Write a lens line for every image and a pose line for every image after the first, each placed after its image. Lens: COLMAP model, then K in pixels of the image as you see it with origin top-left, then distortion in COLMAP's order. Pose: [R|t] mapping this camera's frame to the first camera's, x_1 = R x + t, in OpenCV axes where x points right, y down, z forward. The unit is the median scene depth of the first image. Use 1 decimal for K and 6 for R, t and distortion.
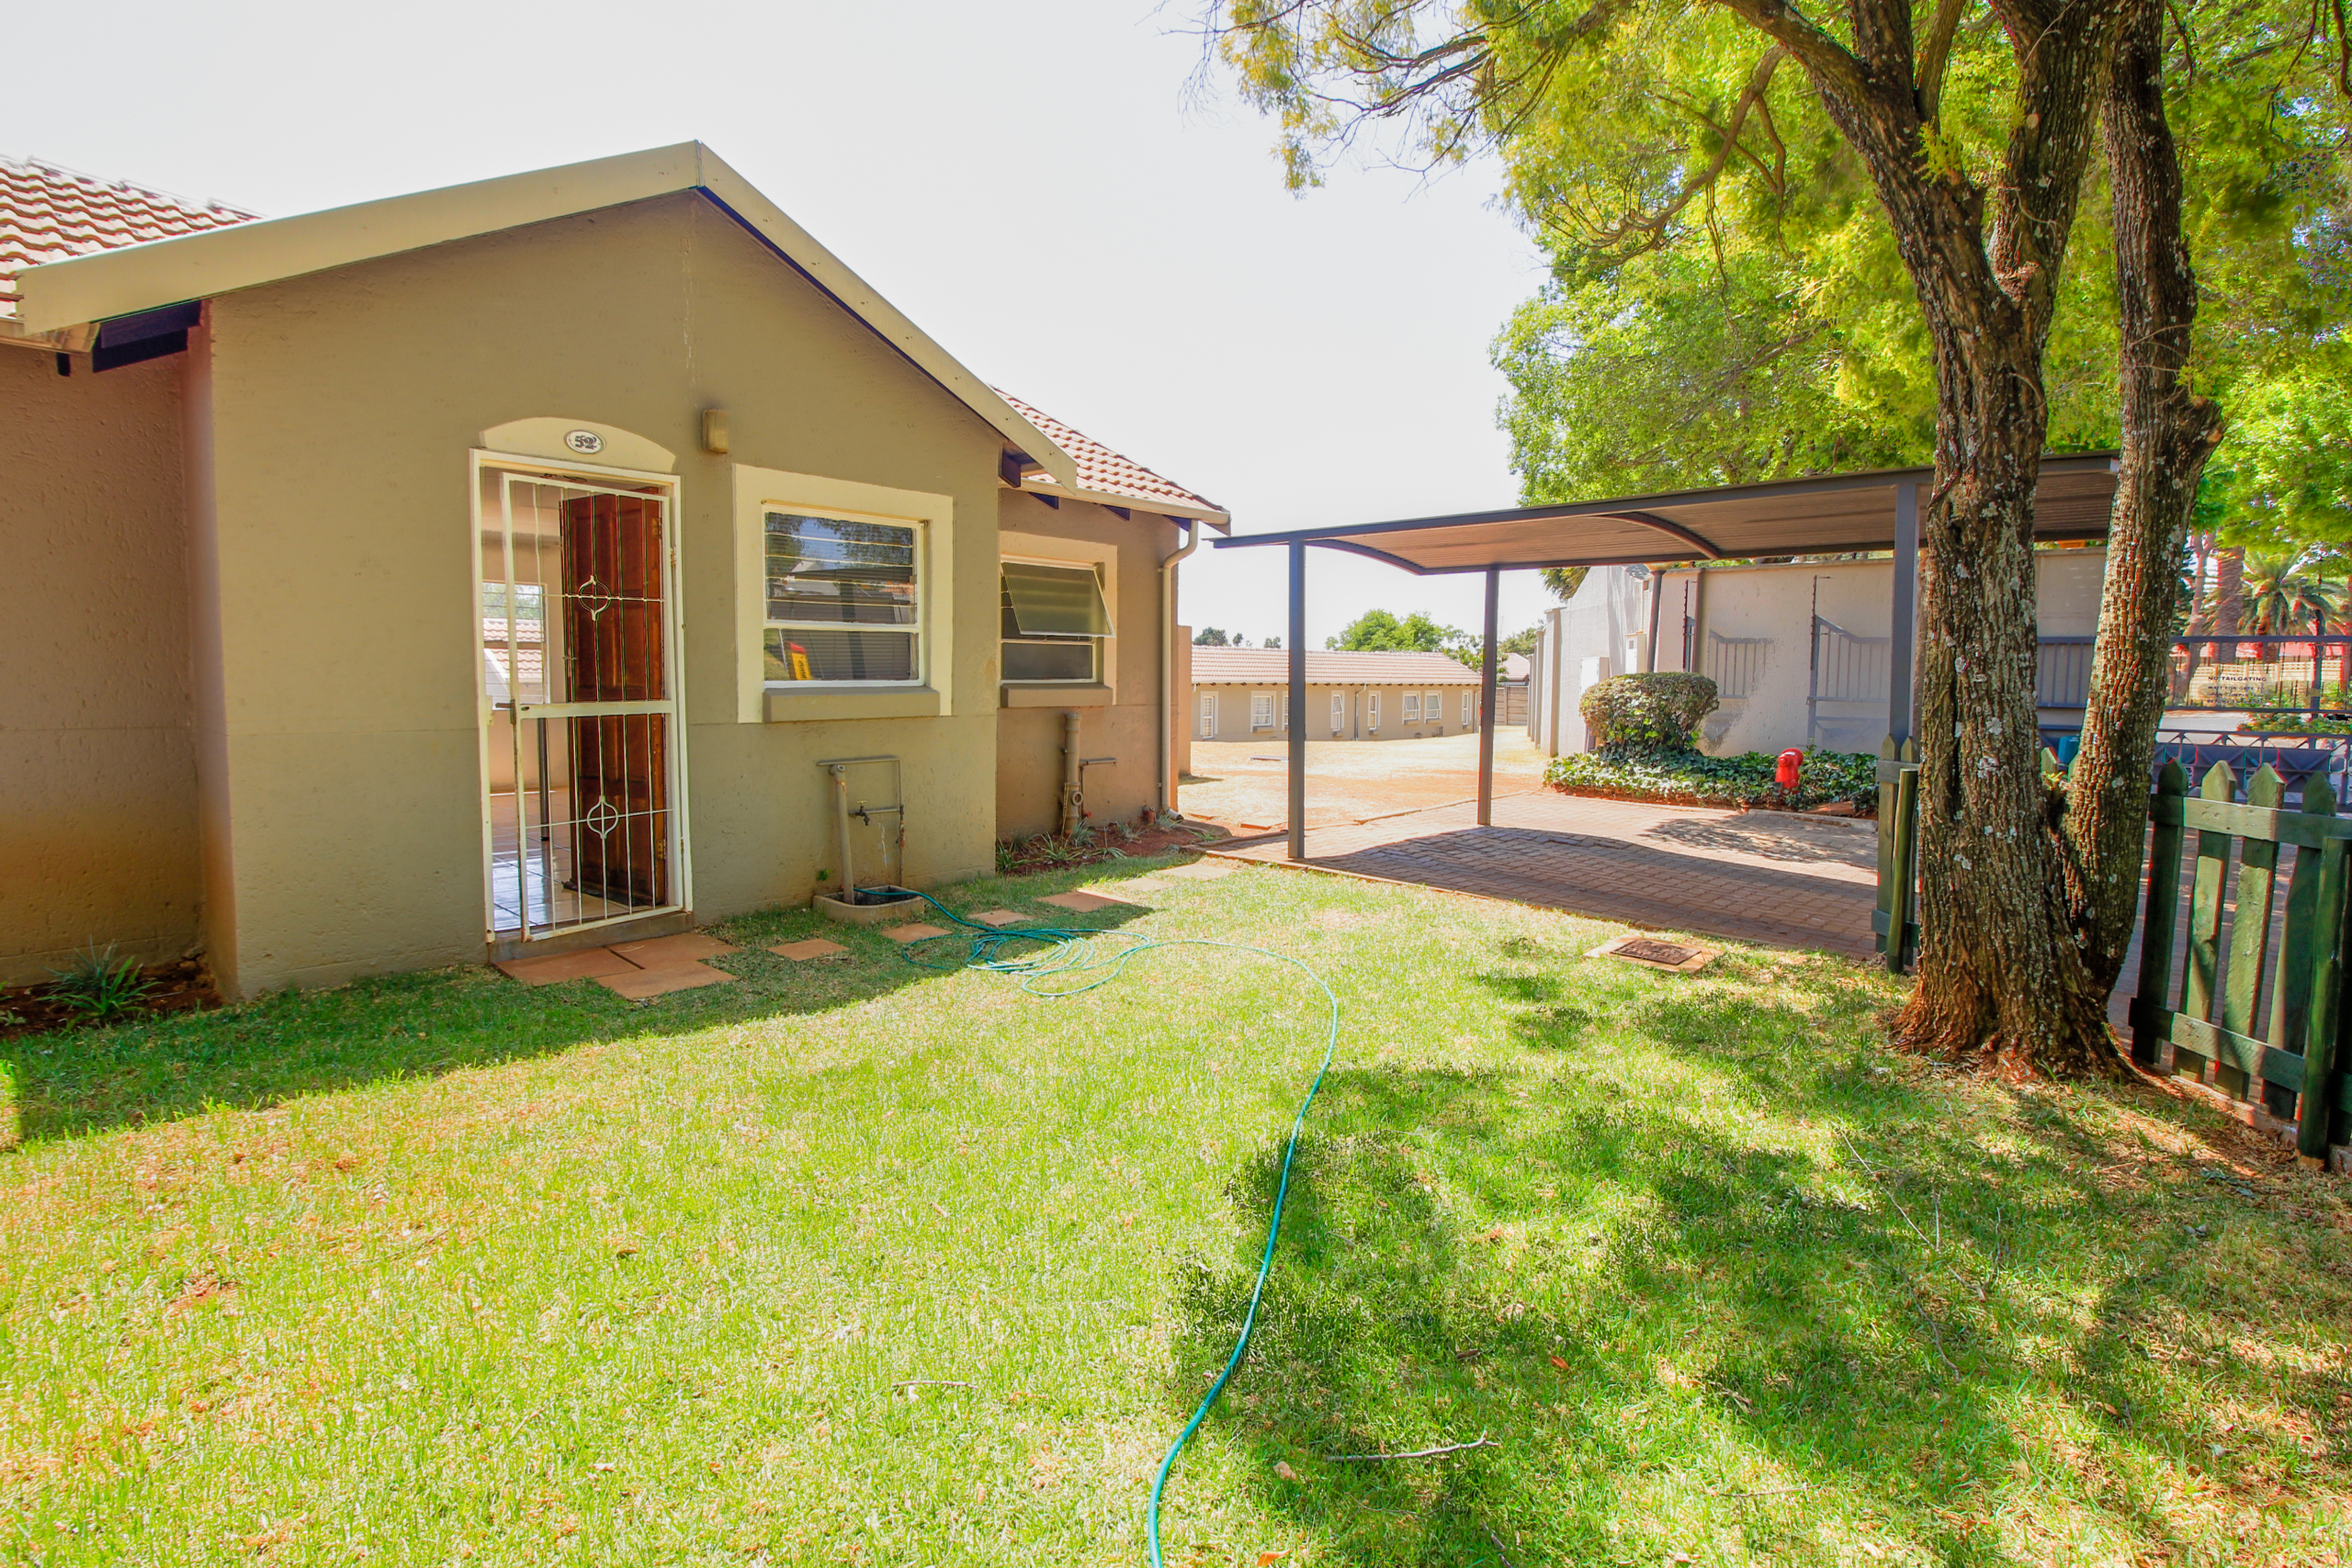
lens RADIAL K [[1131.7, 0, 1192.6], [0, 1131.7, 765.1], [0, 0, 1]] dist [-0.018440, -0.001506]
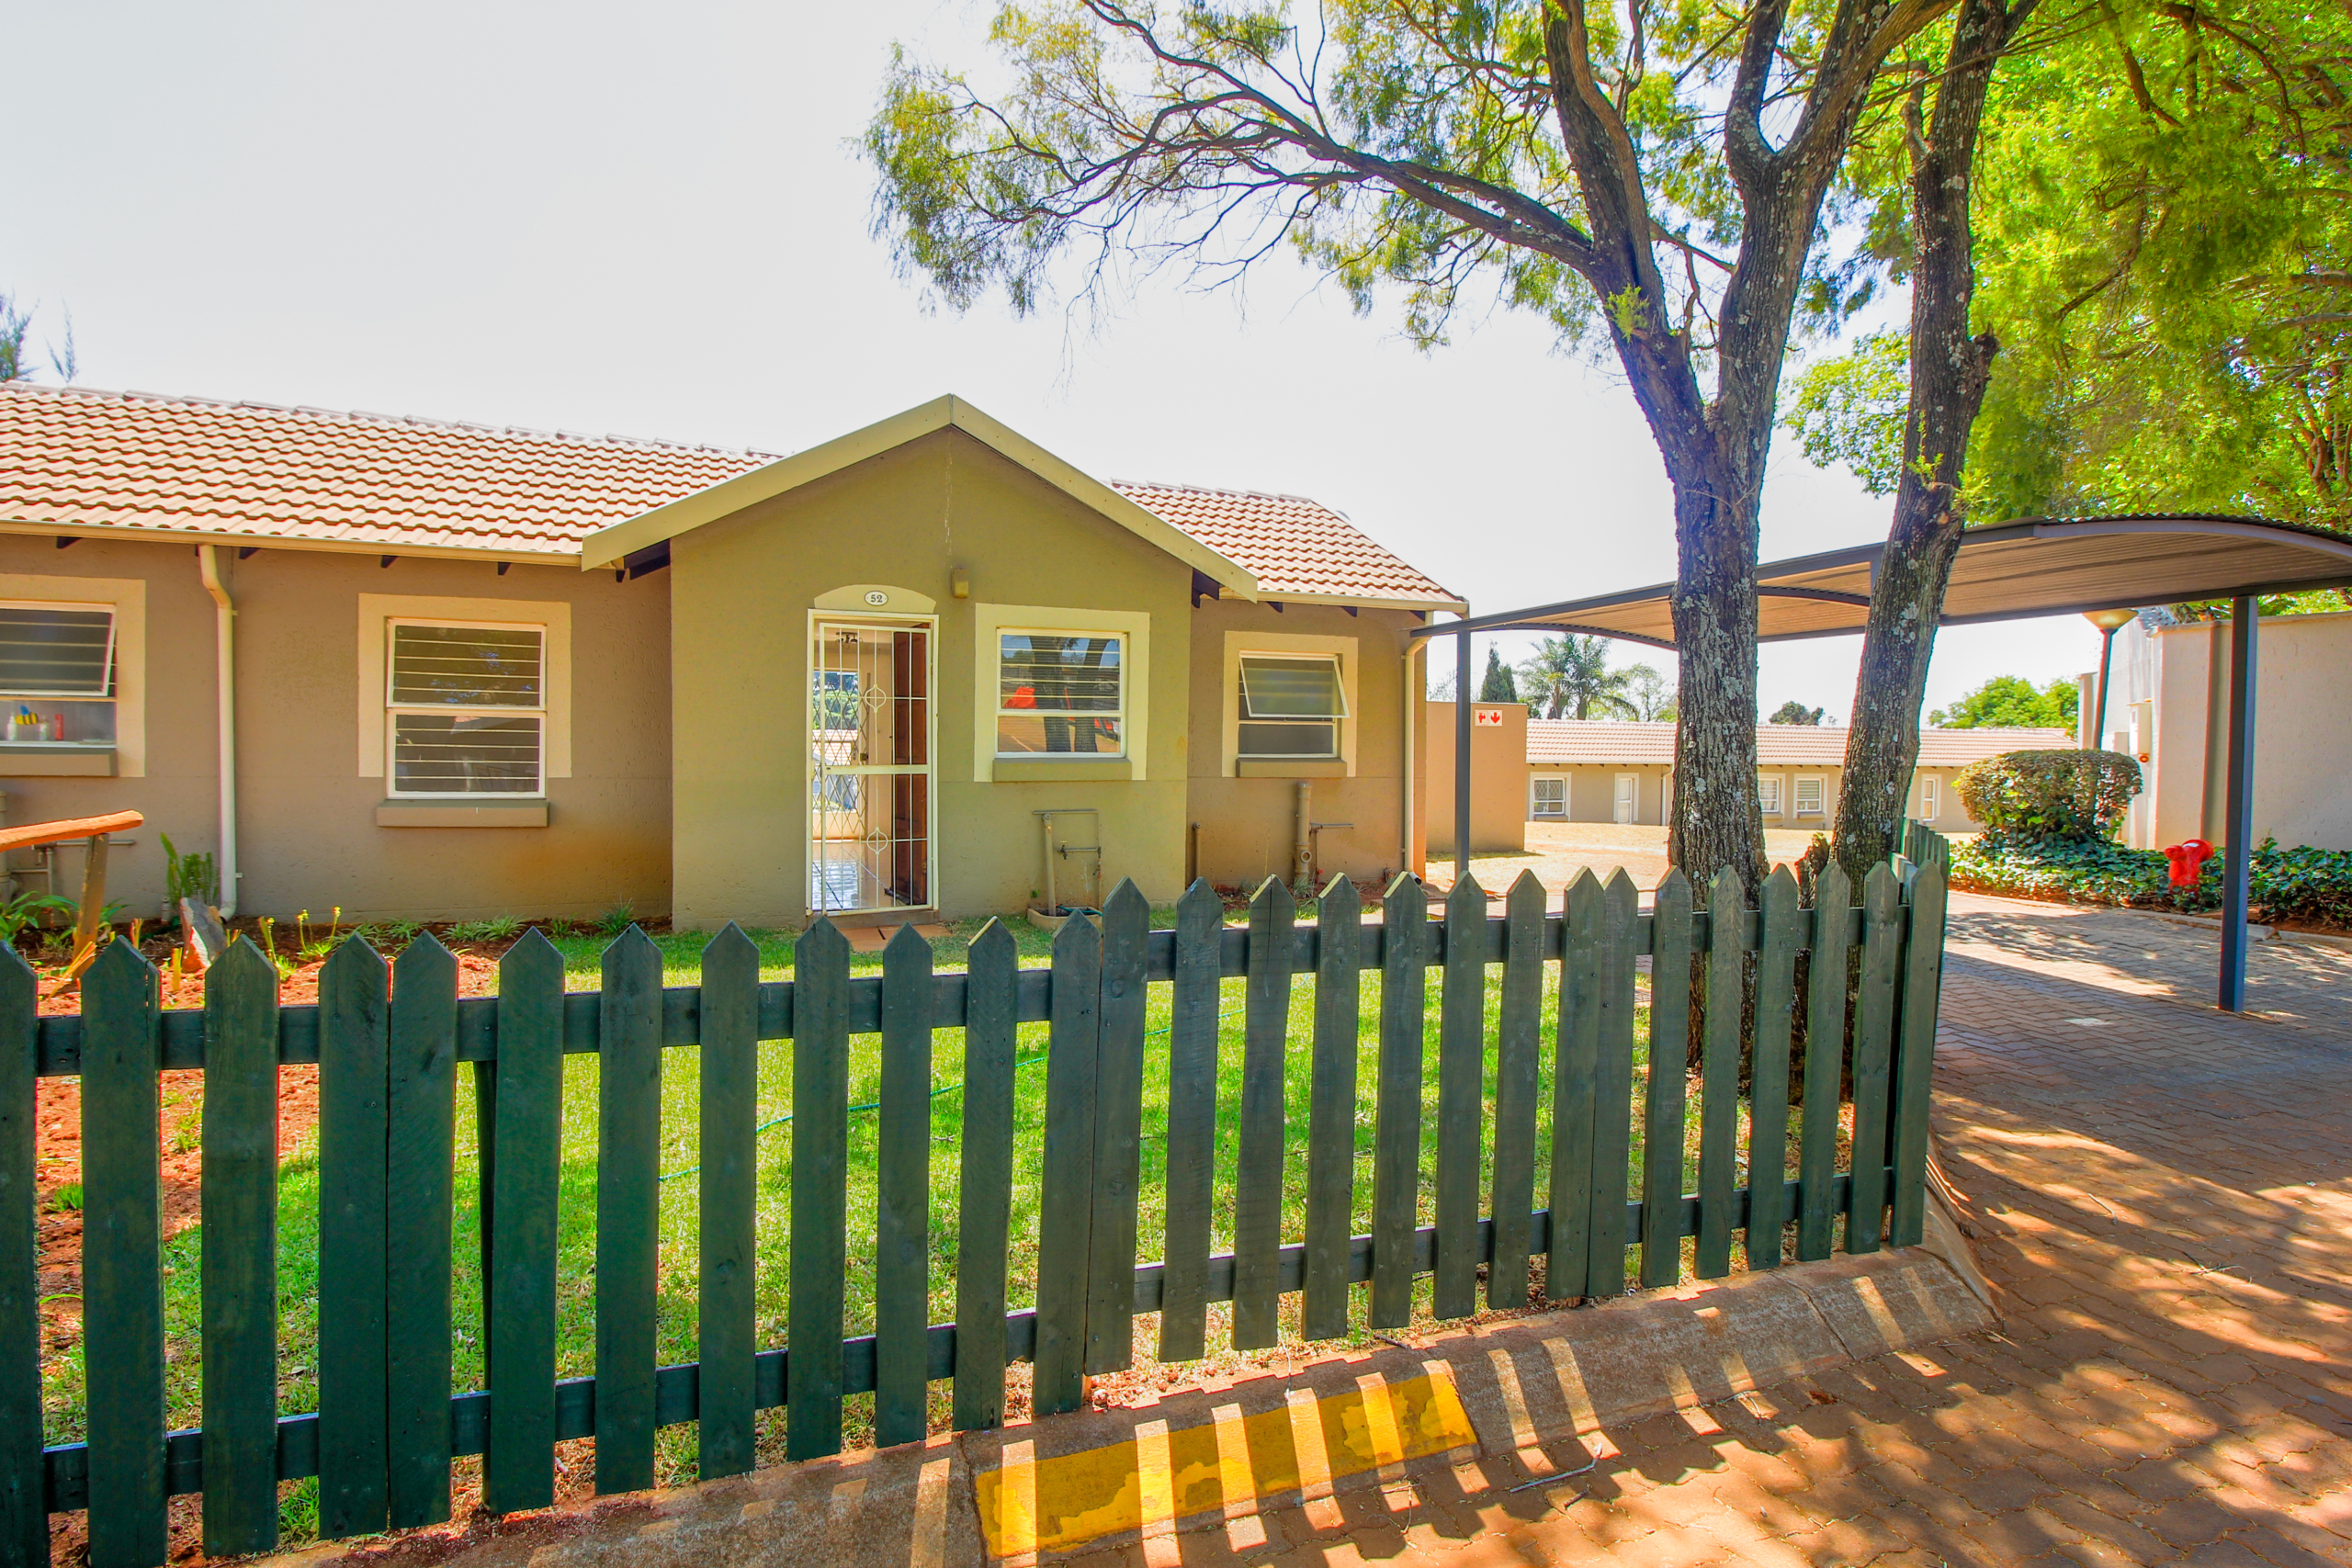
lens RADIAL K [[1131.7, 0, 1156.1], [0, 1131.7, 790.1], [0, 0, 1]] dist [-0.018440, -0.001506]
pose [[0.893059, 0.014531, -0.449706, 0.463022], [-0.036879, 0.998479, -0.040975, 0.024152], [0.448427, 0.053178, 0.892236, -0.185251]]
